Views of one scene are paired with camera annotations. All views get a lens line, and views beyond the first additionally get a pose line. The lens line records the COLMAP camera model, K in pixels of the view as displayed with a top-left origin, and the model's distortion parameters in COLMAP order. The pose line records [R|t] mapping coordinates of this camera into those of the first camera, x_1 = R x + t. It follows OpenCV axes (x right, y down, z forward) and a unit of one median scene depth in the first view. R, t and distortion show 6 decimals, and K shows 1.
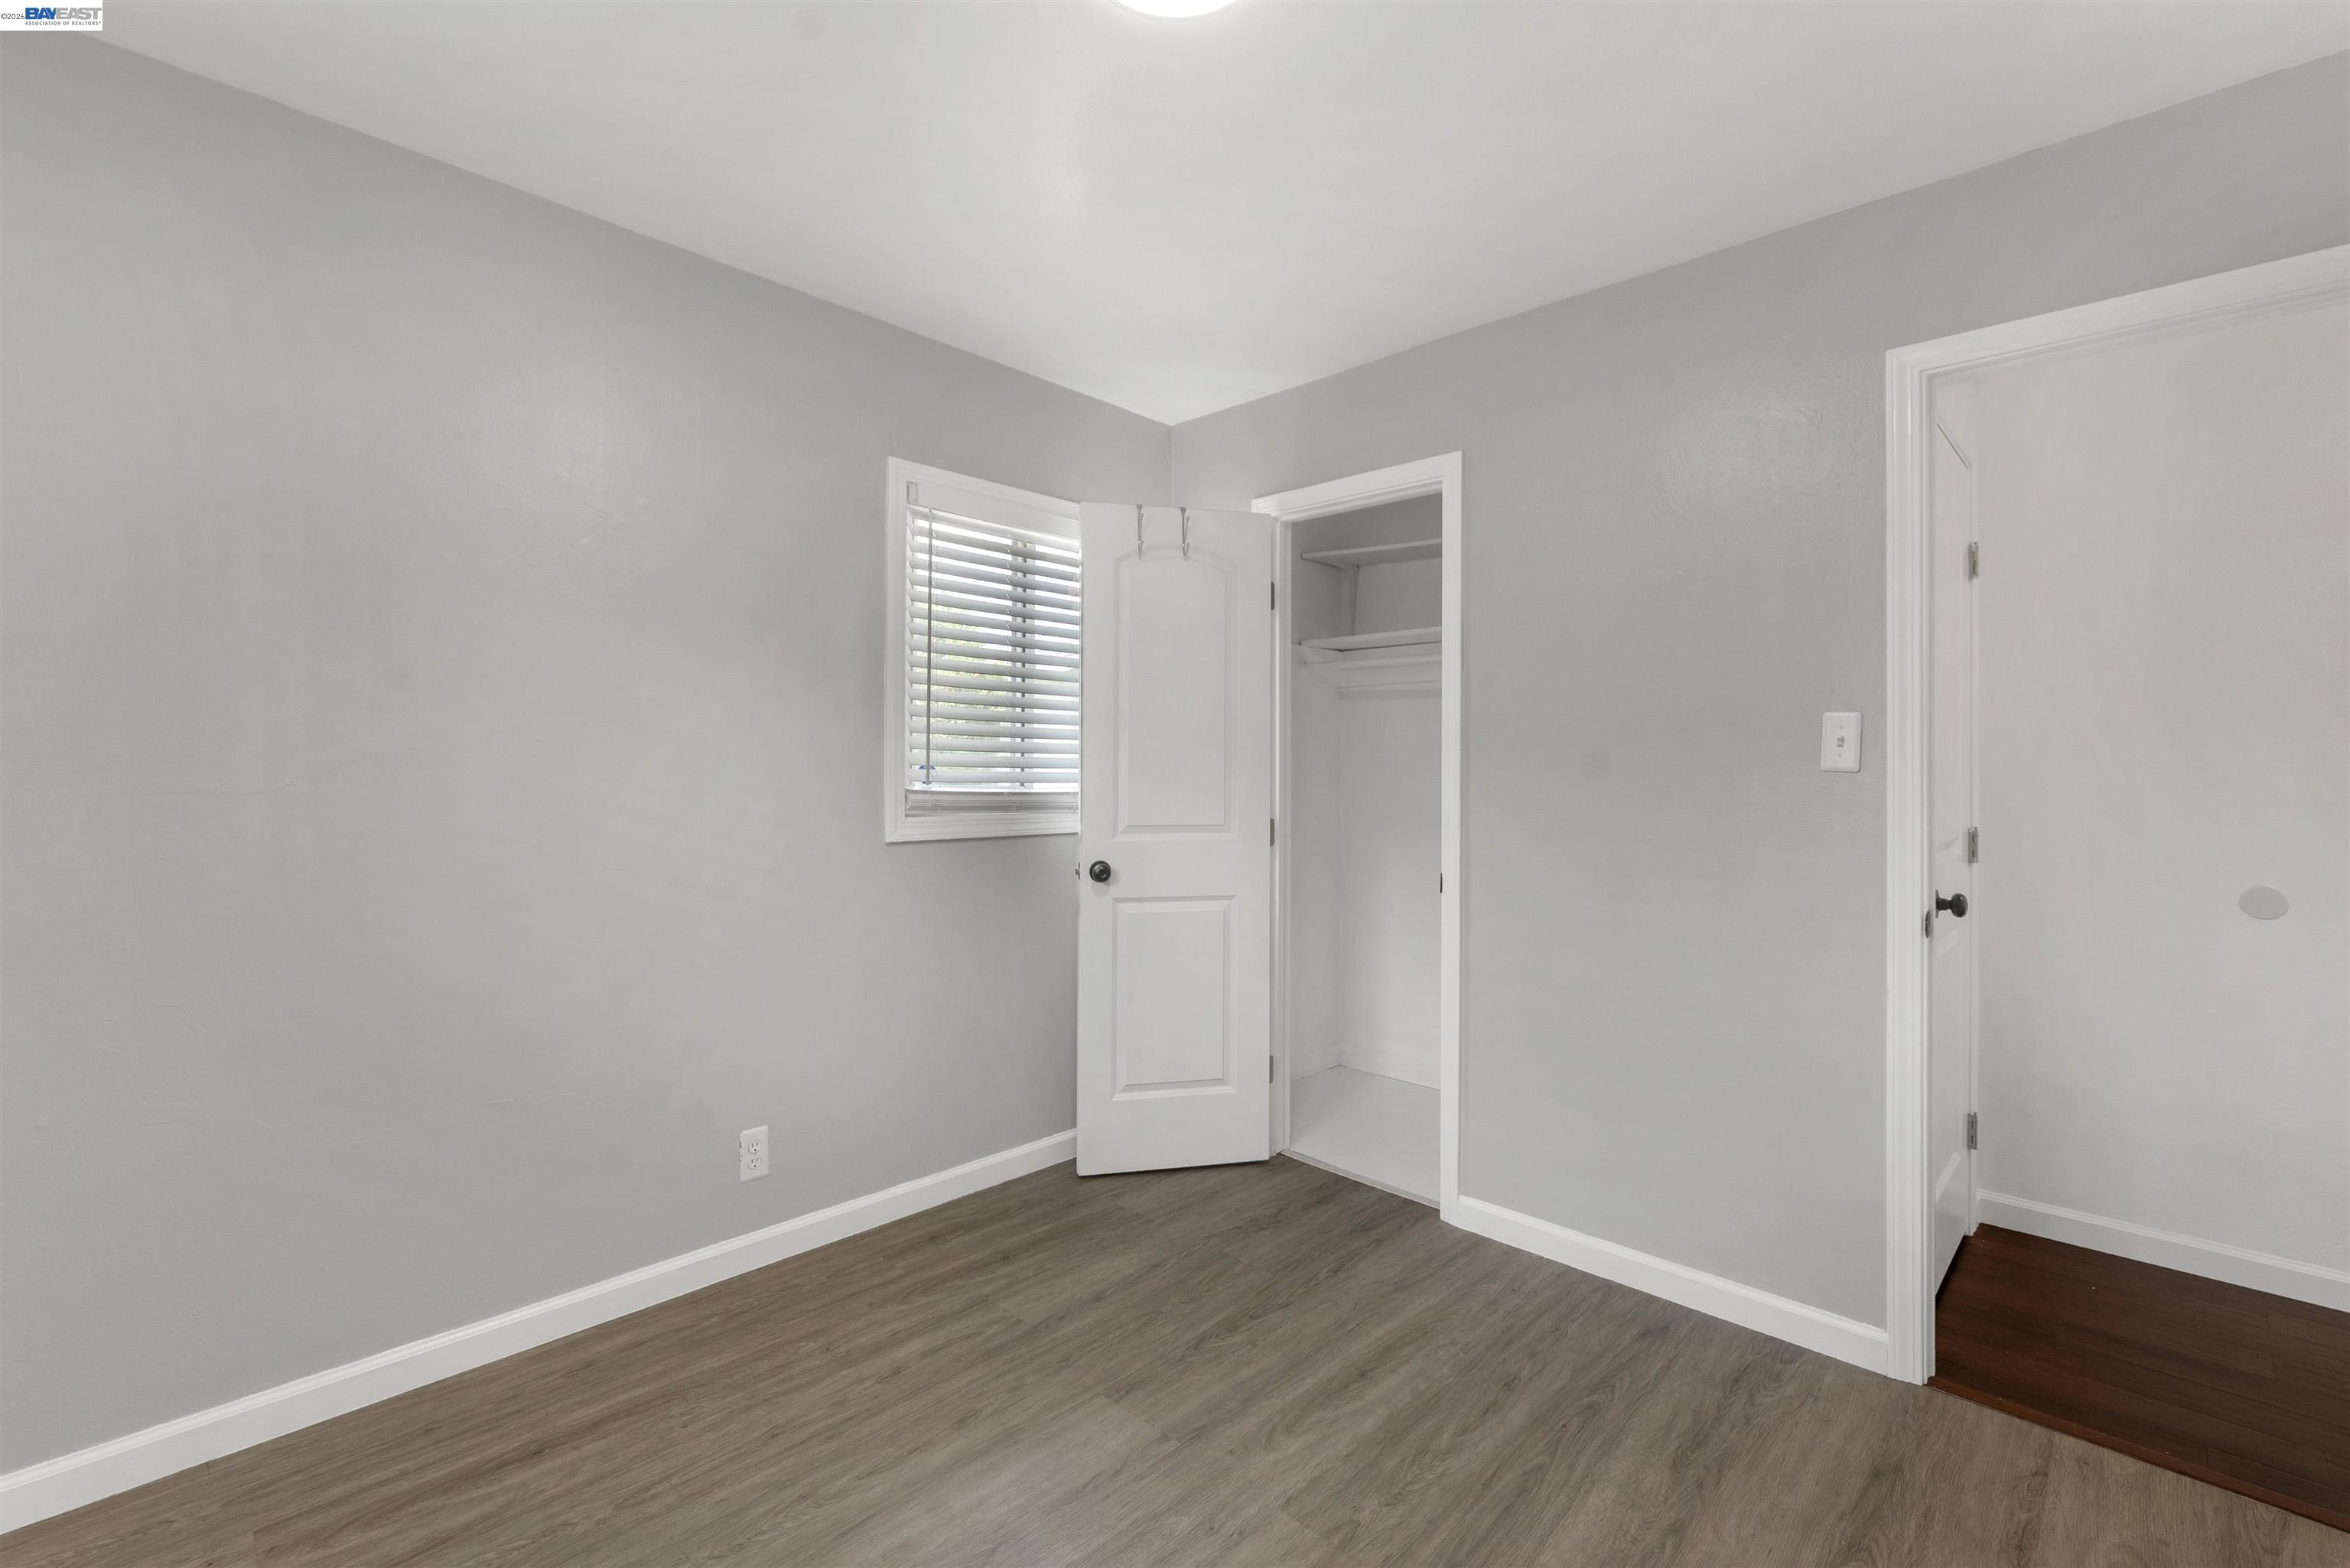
lens RADIAL K [[969.8, 0, 1162.7], [0, 969.8, 784.5], [0, 0, 1]] dist [0.002118, 0.000373]
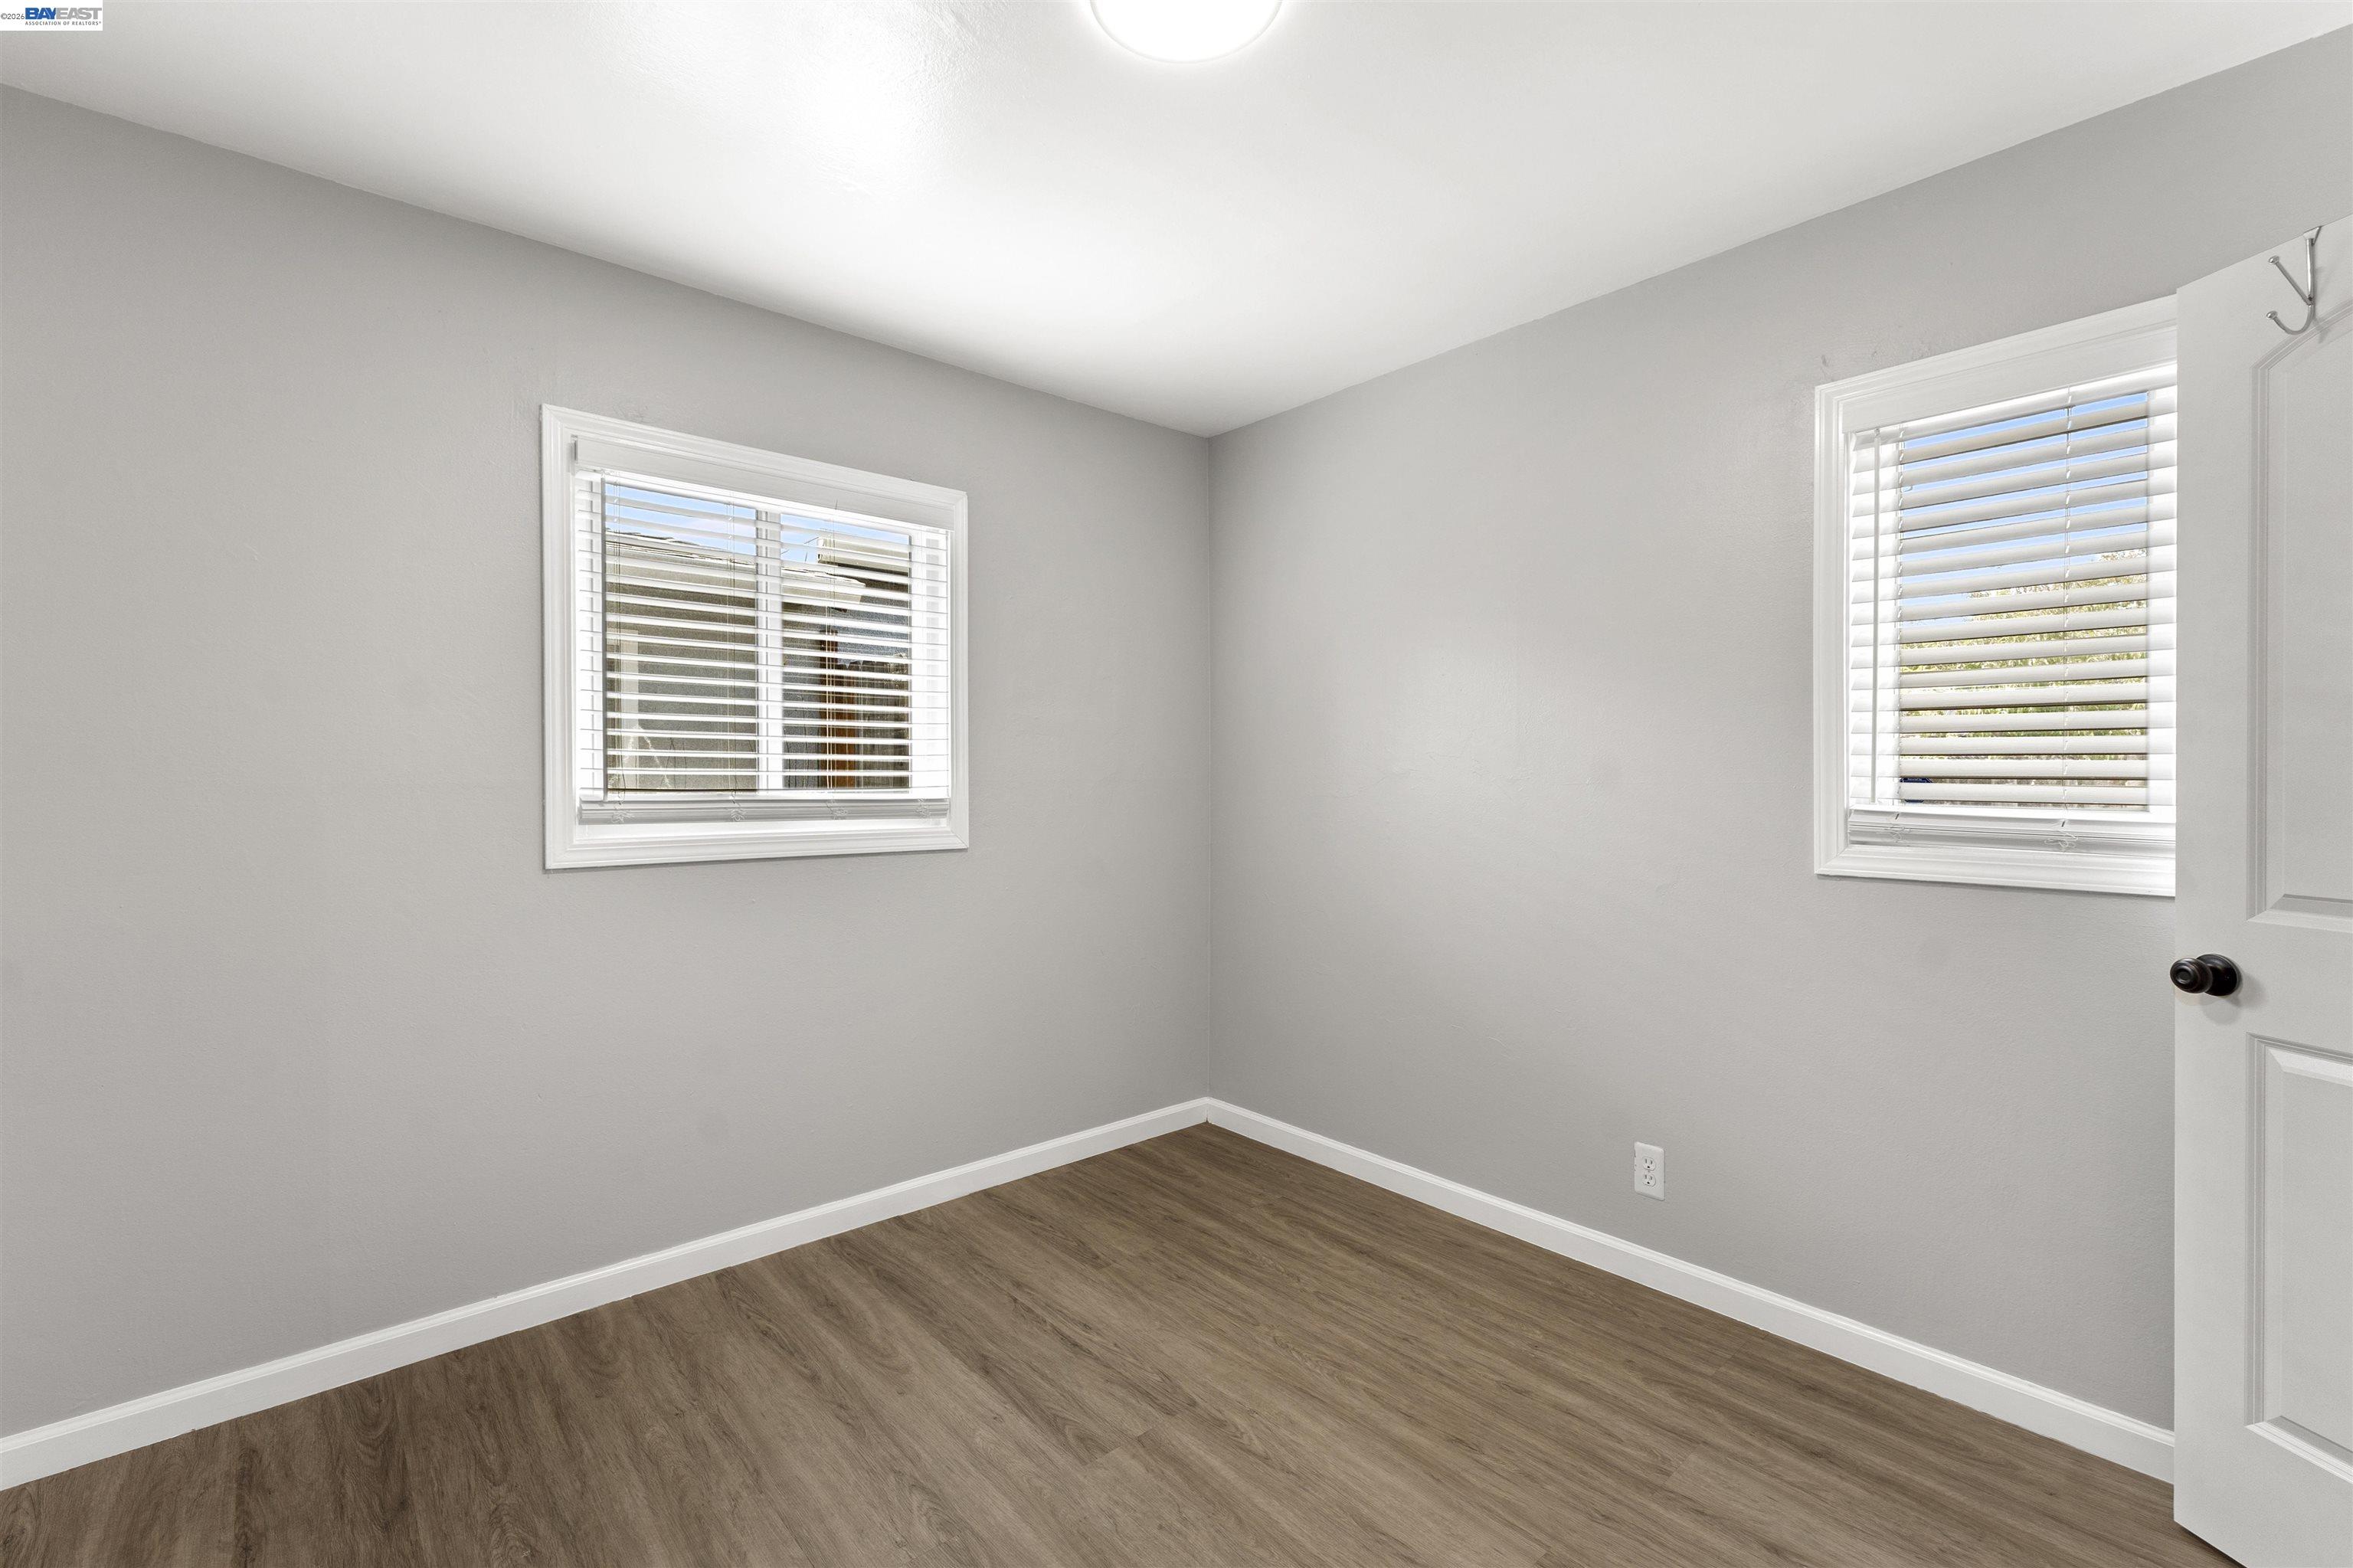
lens RADIAL K [[971.2, 0, 1164.1], [0, 971.2, 784.5], [0, 0, 1]] dist [0.002118, 0.000373]
pose [[-0.045069, 0.003472, -0.998978, 0.600887], [-0.003624, 0.999987, 0.003639, -0.016865], [0.998977, 0.003784, -0.045056, 0.551859]]
